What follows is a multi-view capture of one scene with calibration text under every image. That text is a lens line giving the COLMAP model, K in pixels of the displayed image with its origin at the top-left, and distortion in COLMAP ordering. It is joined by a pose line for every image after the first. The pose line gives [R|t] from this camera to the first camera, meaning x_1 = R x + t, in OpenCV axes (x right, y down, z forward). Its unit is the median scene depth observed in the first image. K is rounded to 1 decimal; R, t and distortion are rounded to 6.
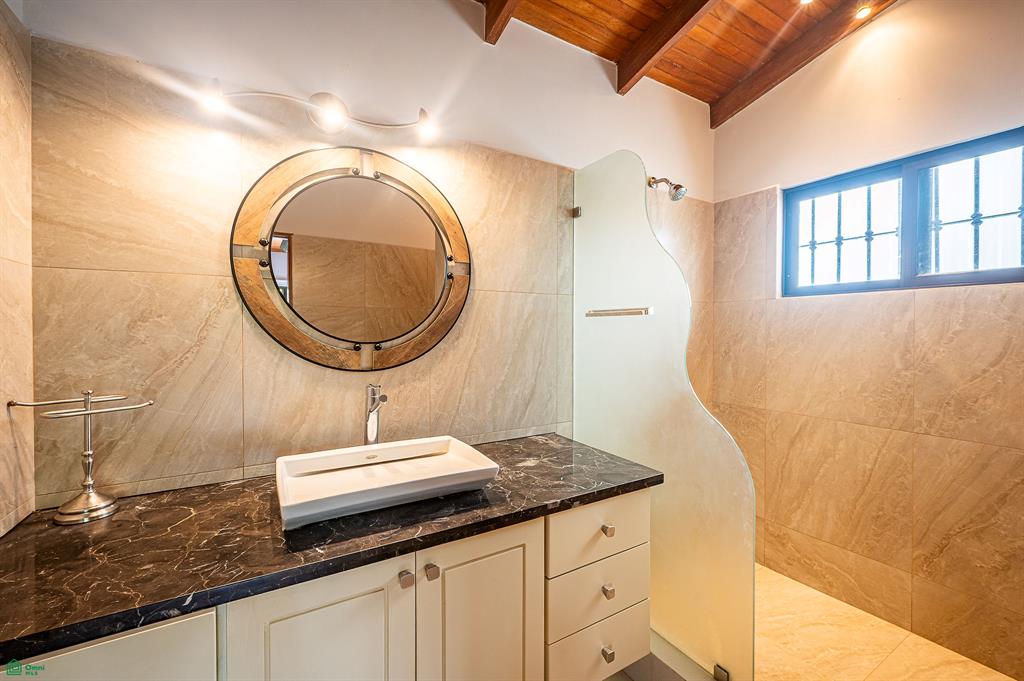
lens RADIAL K [[417.4, 0, 512.0], [0, 417.4, 340.5], [0, 0, 1]] dist [-0.000432, -0.000144]
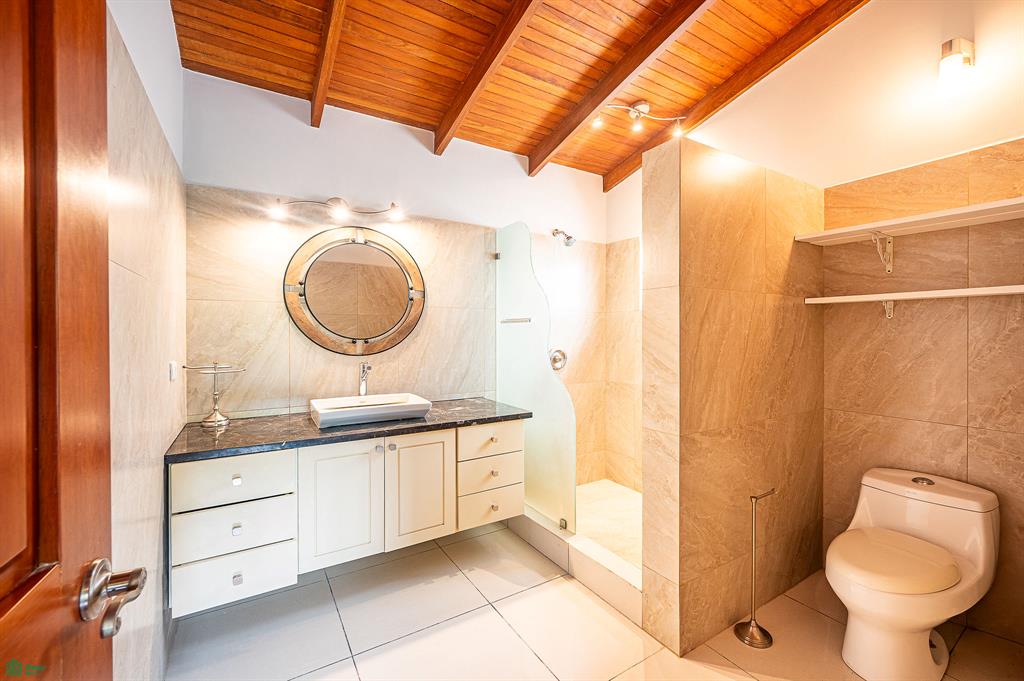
lens RADIAL K [[416.7, 0, 538.6], [0, 416.7, 340.6], [0, 0, 1]] dist [0.000525, 0.000011]
pose [[0.997211, -0.003075, 0.074577, 0.236714], [0.003514, 0.999977, -0.005765, 0.022739], [-0.074558, 0.006011, 0.997199, -0.701332]]
